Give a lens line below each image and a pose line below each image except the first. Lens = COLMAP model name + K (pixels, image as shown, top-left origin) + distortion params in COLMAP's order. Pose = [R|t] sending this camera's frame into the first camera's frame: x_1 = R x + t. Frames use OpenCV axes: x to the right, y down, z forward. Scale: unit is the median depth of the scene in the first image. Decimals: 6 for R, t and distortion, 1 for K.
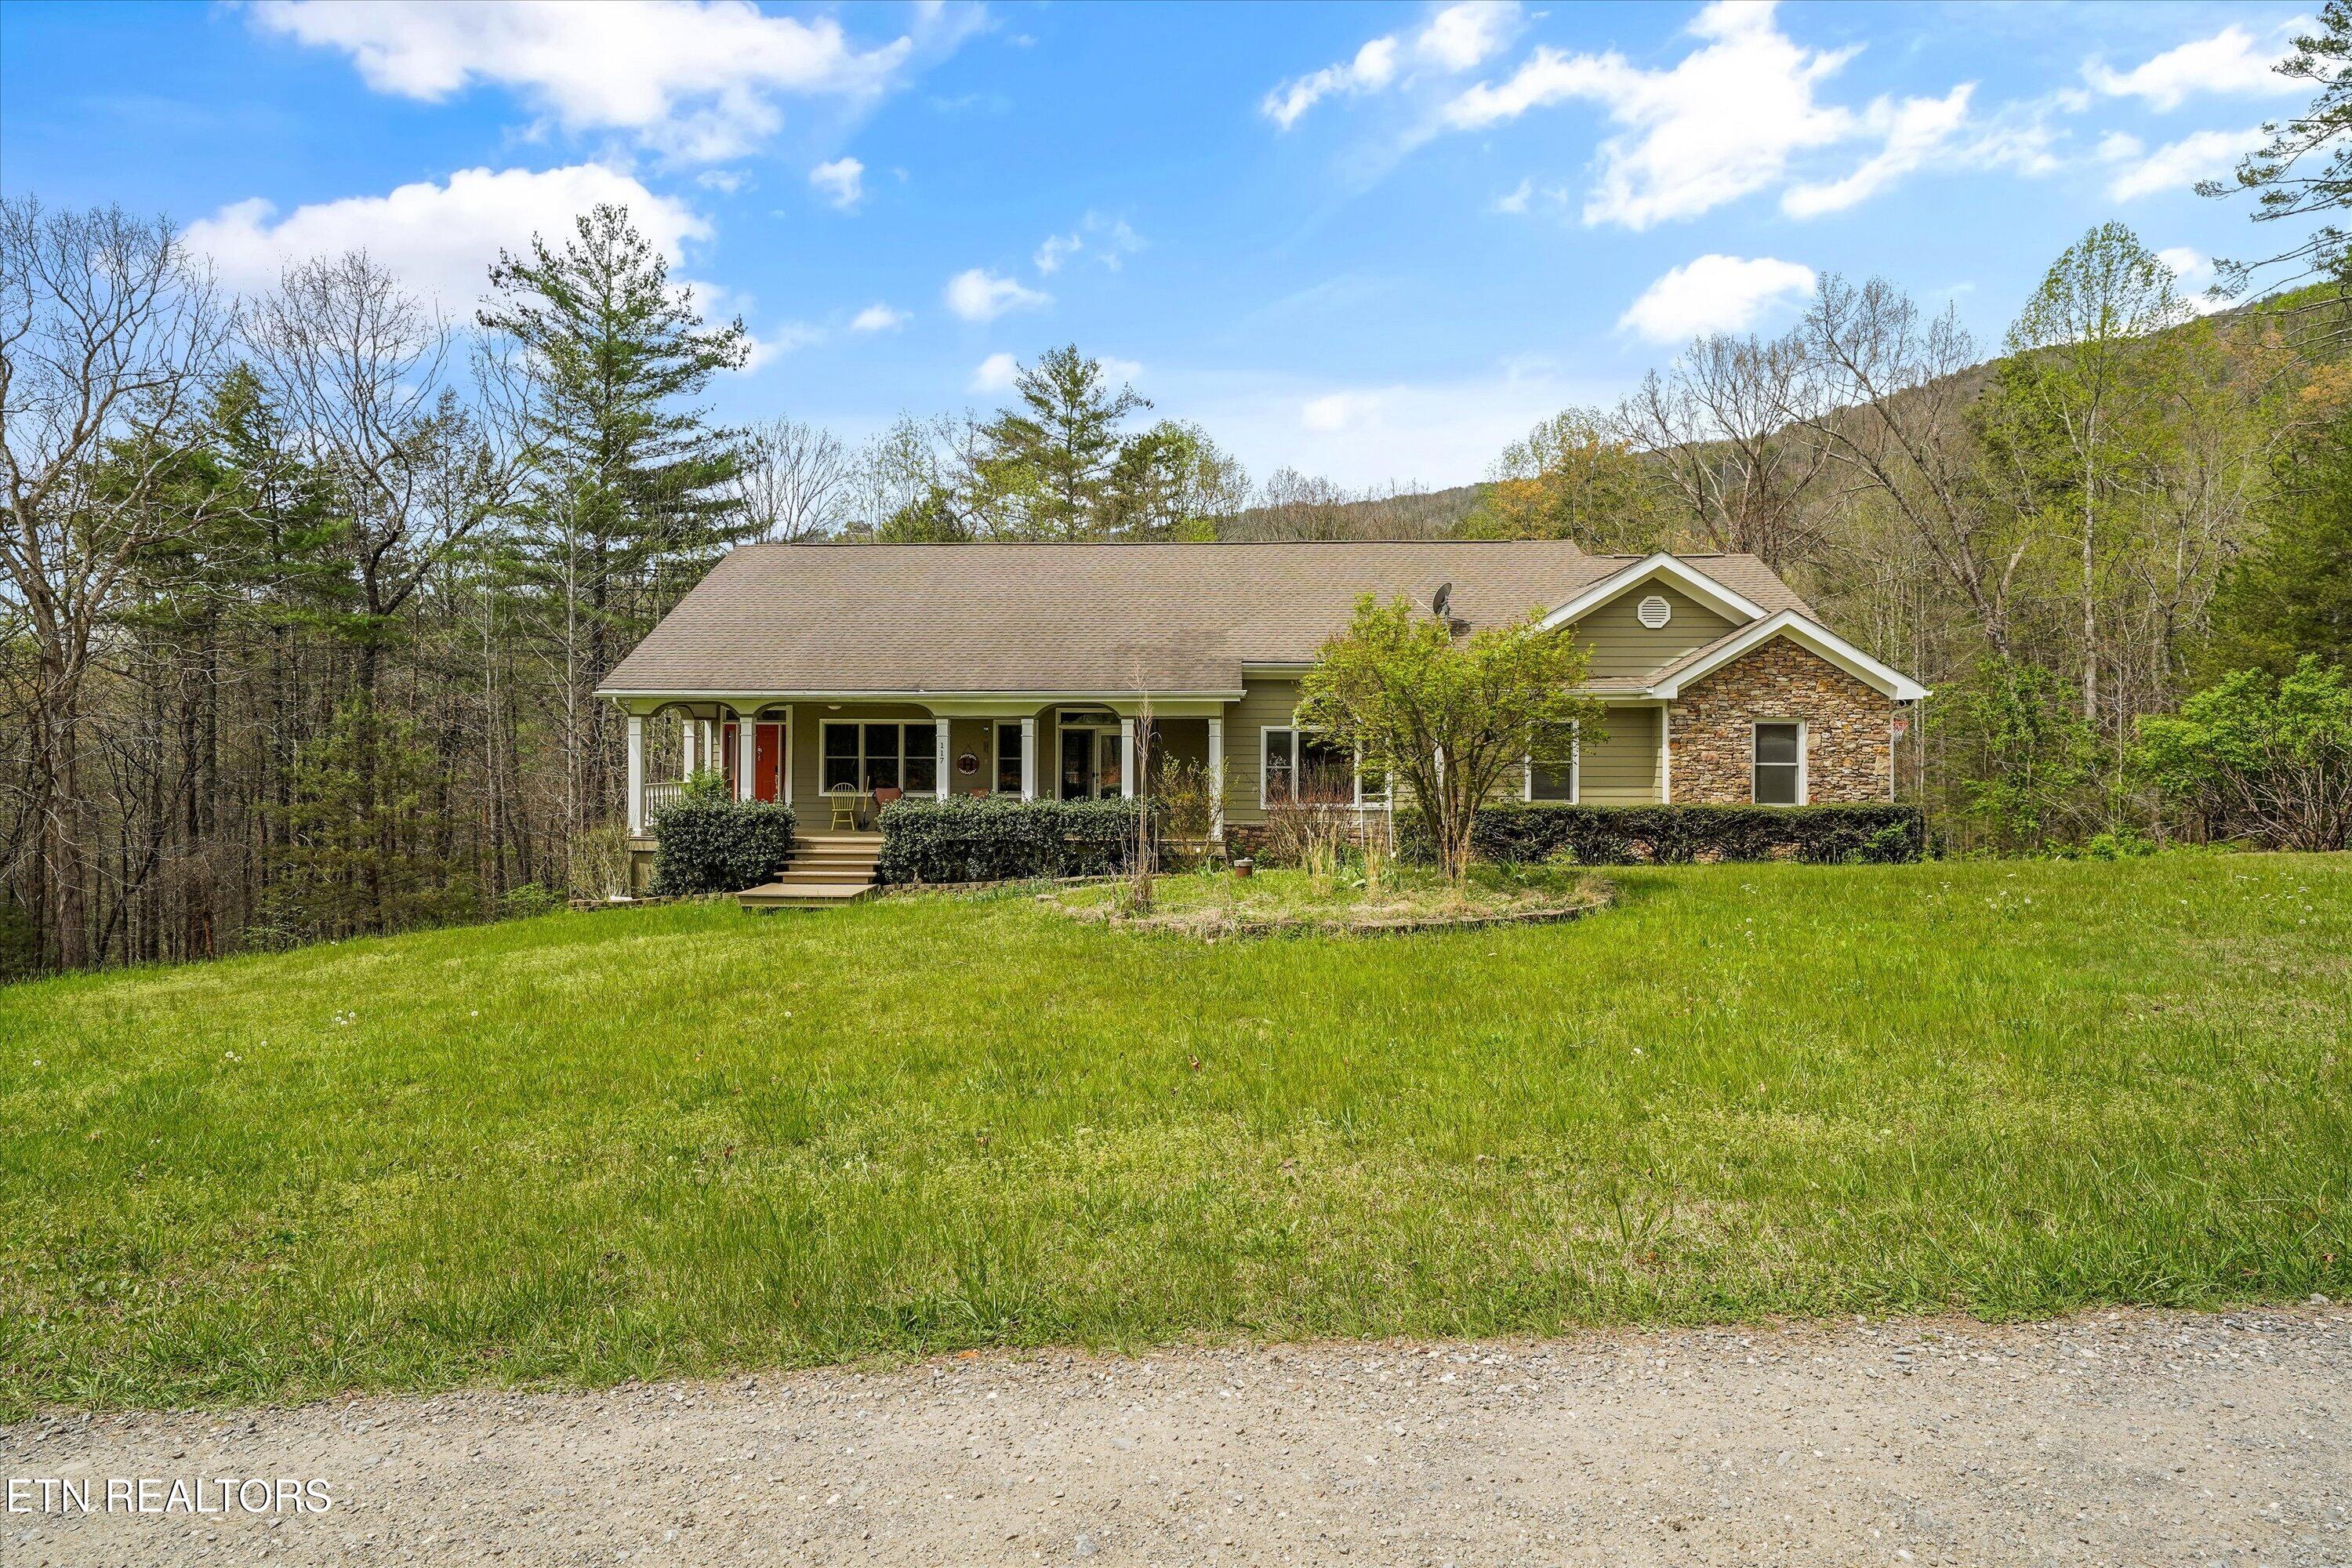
lens RADIAL K [[1231.6, 0, 1175.8], [0, 1231.6, 780.6], [0, 0, 1]] dist [-0.004450, -0.000162]
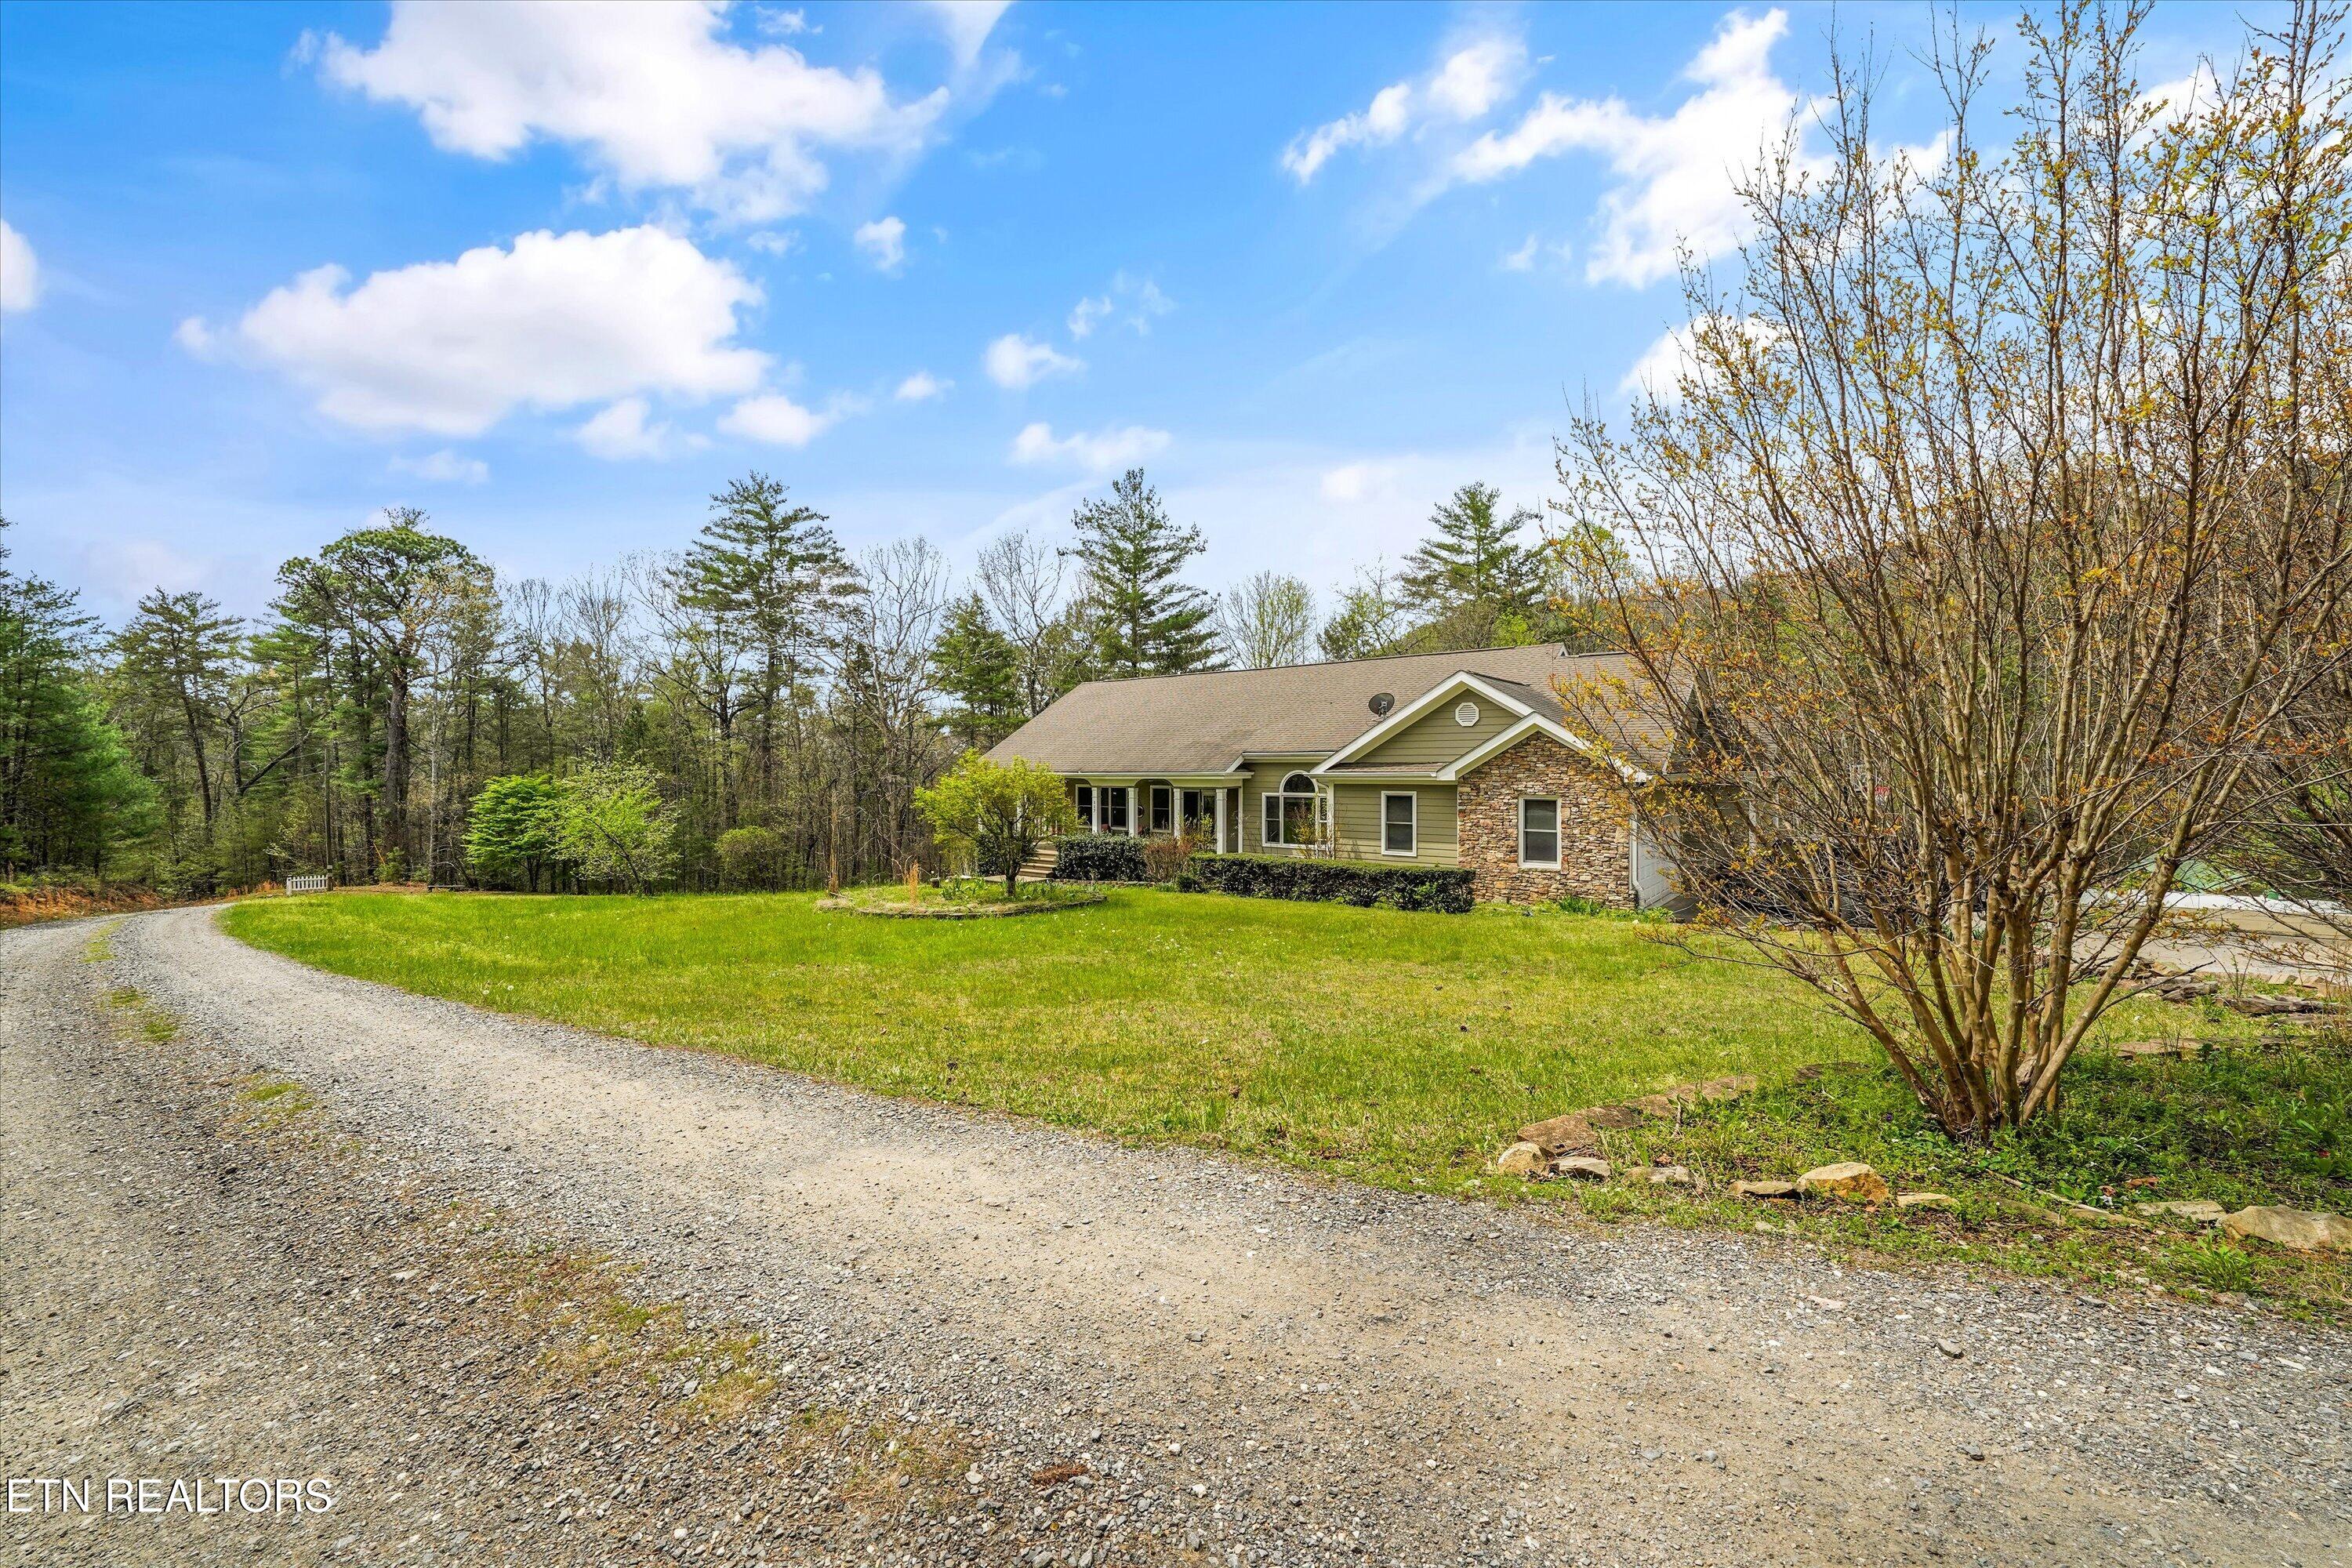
lens RADIAL K [[938.4, 0, 1174.9], [0, 938.4, 791.3], [0, 0, 1]] dist [-0.000769, -0.000123]
pose [[0.806743, 0.008502, -0.590841, 0.699151], [-0.010405, 0.999946, 0.000181, -0.046688], [0.590811, 0.006002, 0.806788, -0.016922]]
